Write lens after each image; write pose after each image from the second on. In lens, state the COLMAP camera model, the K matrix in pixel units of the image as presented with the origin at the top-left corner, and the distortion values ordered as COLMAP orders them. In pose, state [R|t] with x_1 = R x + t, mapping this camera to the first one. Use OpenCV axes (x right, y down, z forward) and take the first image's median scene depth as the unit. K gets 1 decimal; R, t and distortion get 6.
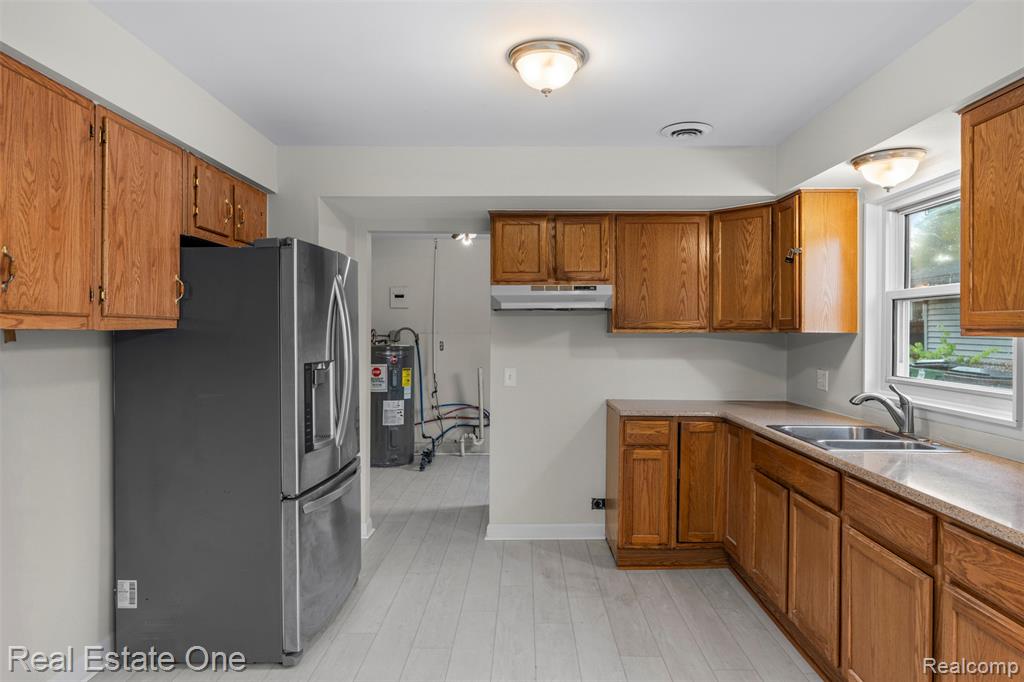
lens RADIAL K [[630.6, 0, 527.6], [0, 630.6, 328.8], [0, 0, 1]] dist [0.004265, -0.001723]
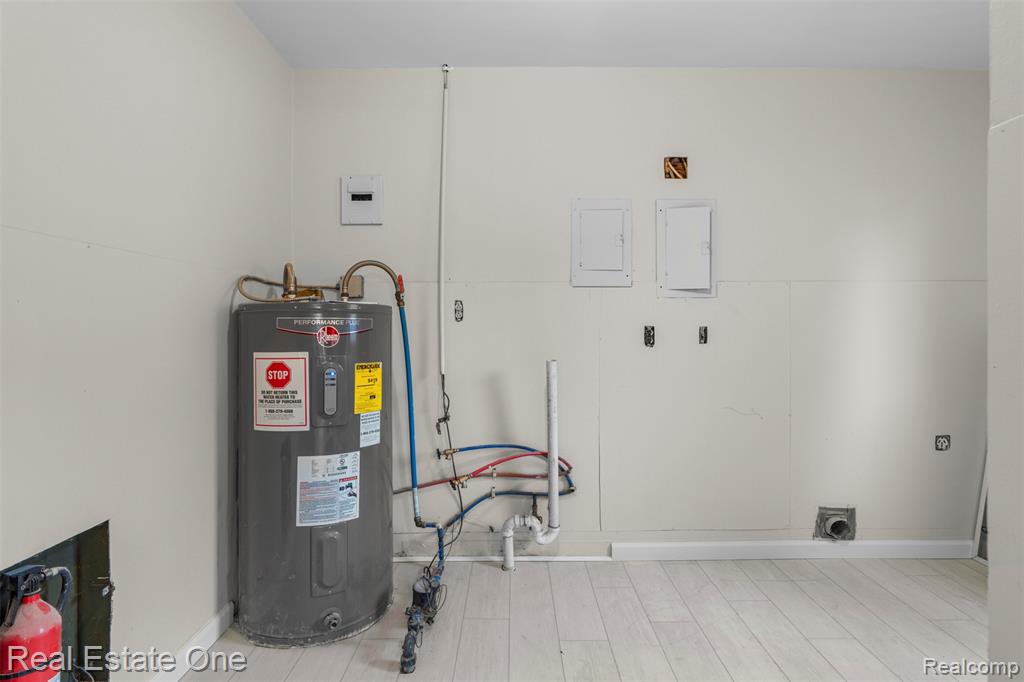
lens RADIAL K [[508.6, 0, 526.5], [0, 508.6, 326.3], [0, 0, 1]] dist [-0.000344, 0.000073]
pose [[0.999704, -0.000301, 0.024344, -0.165256], [0.000183, 0.999988, 0.004845, 0.061453], [-0.024345, -0.004840, 0.999692, 1.088450]]
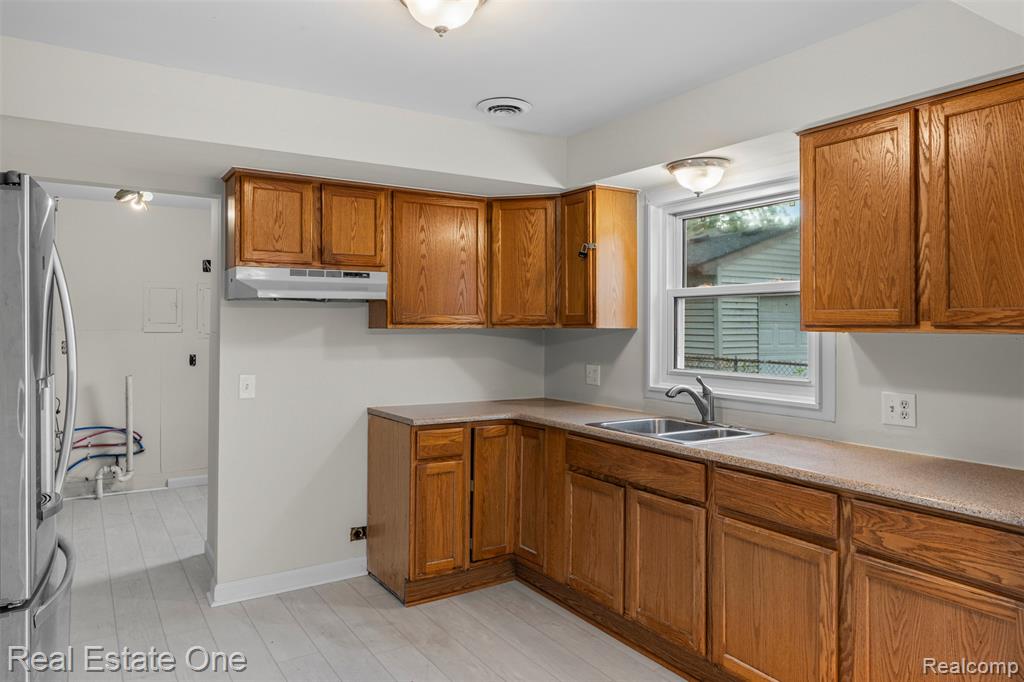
lens RADIAL K [[683.4, 0, 515.9], [0, 683.4, 315.2], [0, 0, 1]] dist [-0.003594, 0.005126]
pose [[0.844219, 0.007879, 0.535941, -0.201374], [-0.001386, 0.999921, -0.012517, -0.000819], [-0.535997, 0.009825, 0.844163, 0.123083]]
